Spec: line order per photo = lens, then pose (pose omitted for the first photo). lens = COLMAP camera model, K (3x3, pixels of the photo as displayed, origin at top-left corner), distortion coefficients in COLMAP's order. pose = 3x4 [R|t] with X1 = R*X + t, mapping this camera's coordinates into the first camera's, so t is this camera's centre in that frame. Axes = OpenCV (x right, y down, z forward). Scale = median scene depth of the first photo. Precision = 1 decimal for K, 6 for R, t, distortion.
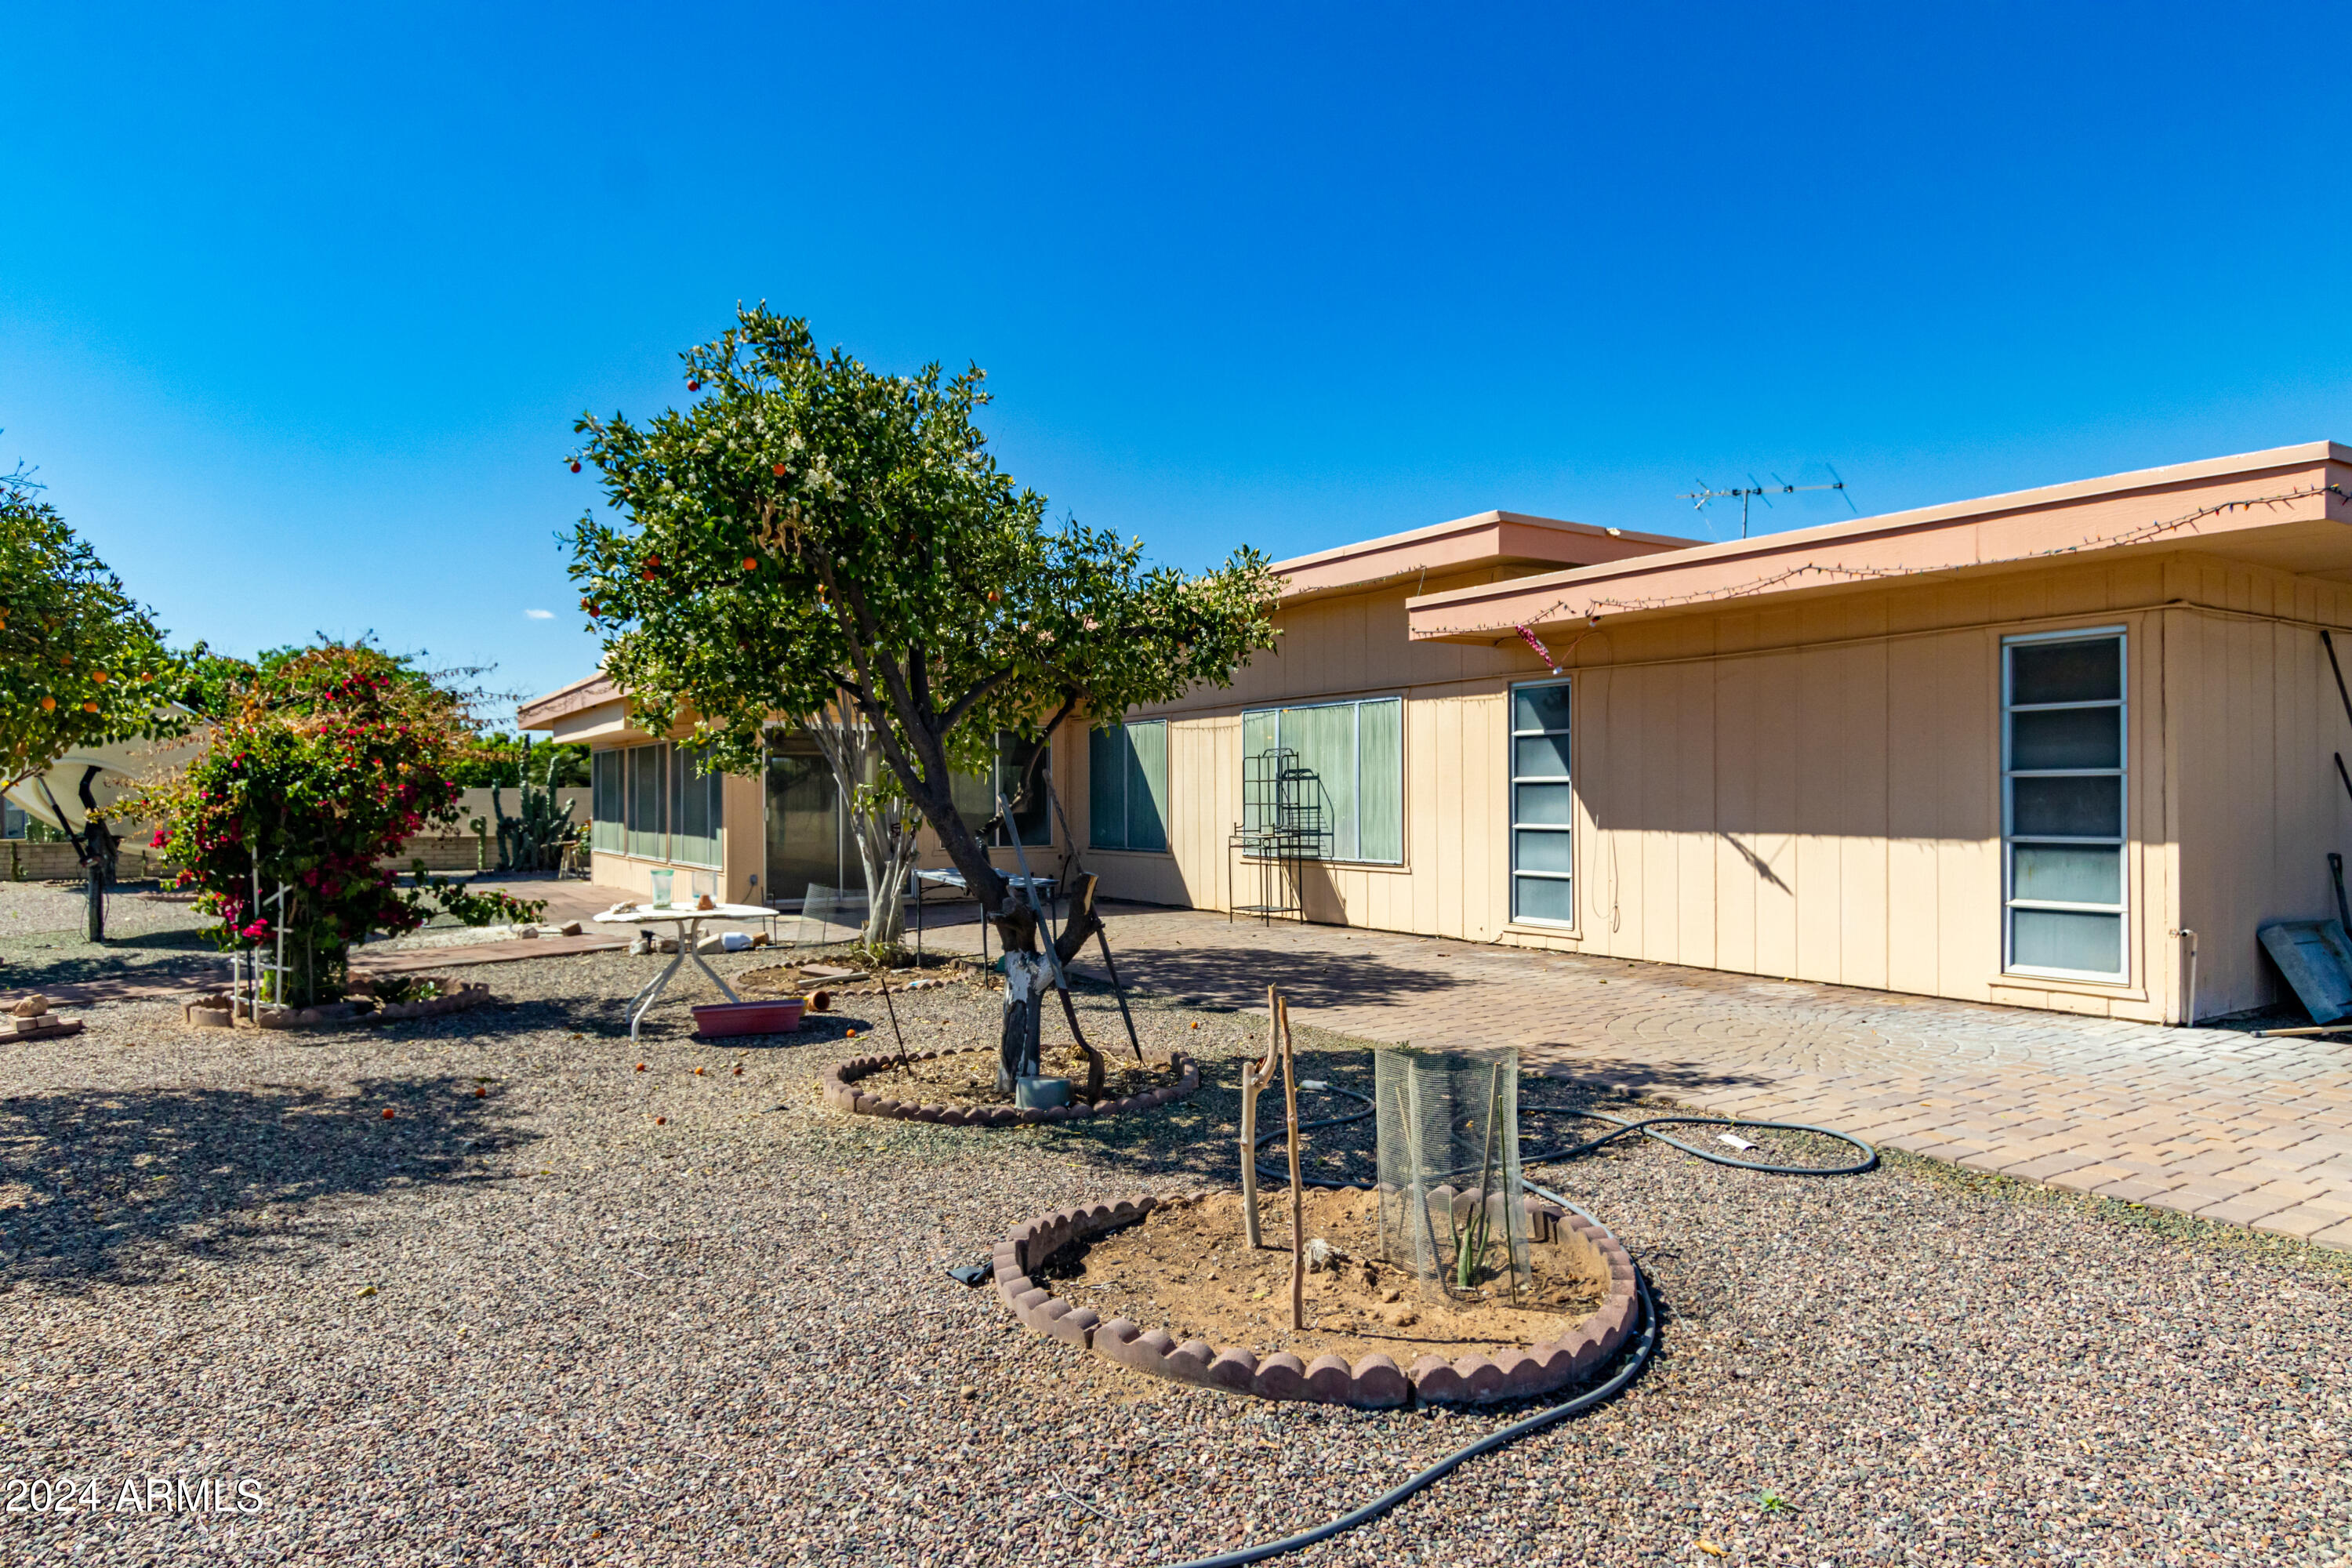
lens RADIAL K [[1402.4, 0, 1179.9], [0, 1402.4, 786.1], [0, 0, 1]] dist [-0.001777, -0.000155]
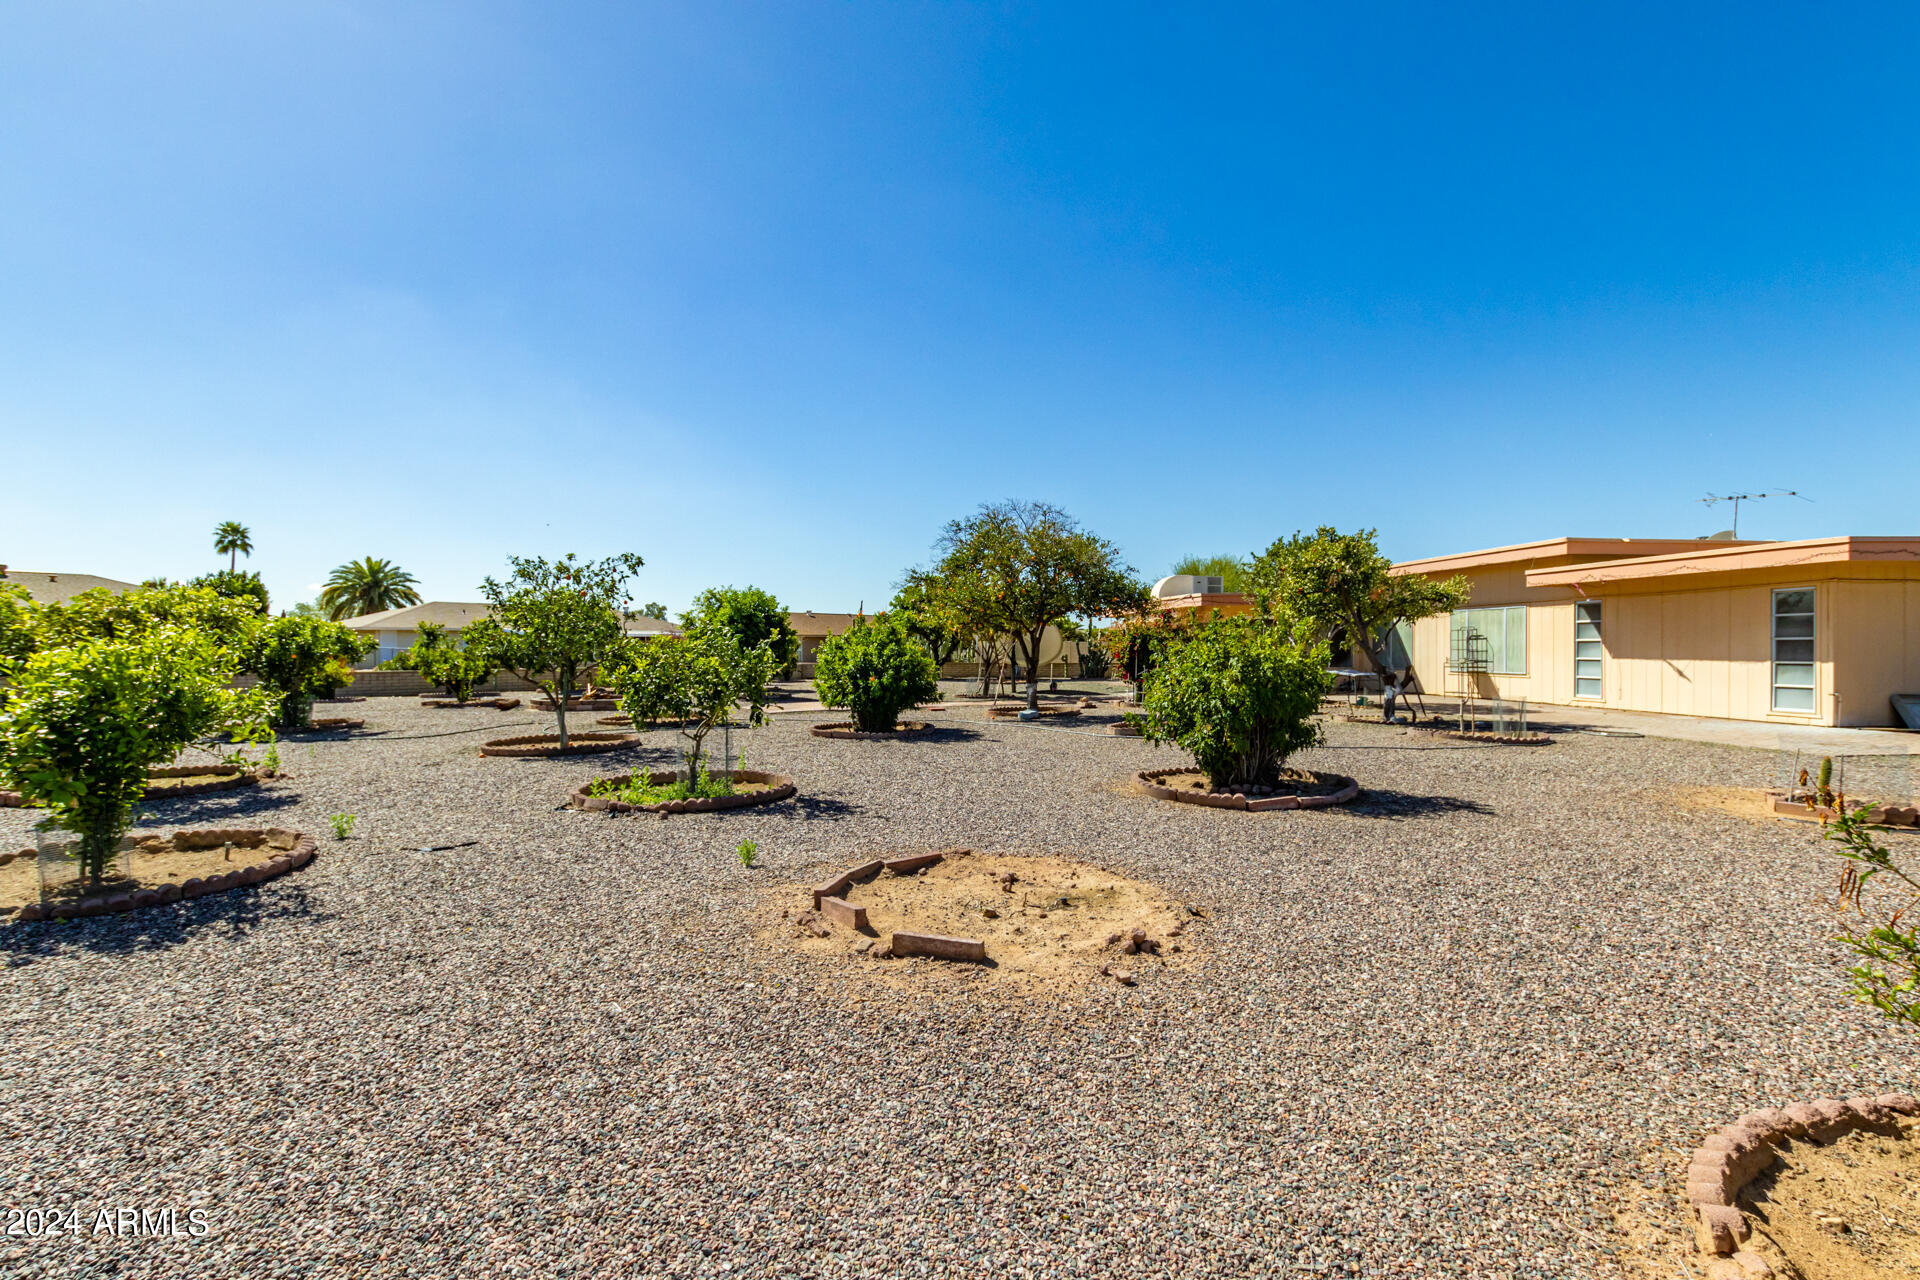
lens RADIAL K [[877.8, 0, 943.2], [0, 877.8, 652.9], [0, 0, 1]] dist [0.001753, -0.002114]
pose [[0.895576, 0.006796, -0.444857, -0.084114], [-0.001106, 0.999914, 0.013050, -0.000273], [0.444908, -0.011195, 0.895506, -0.975312]]
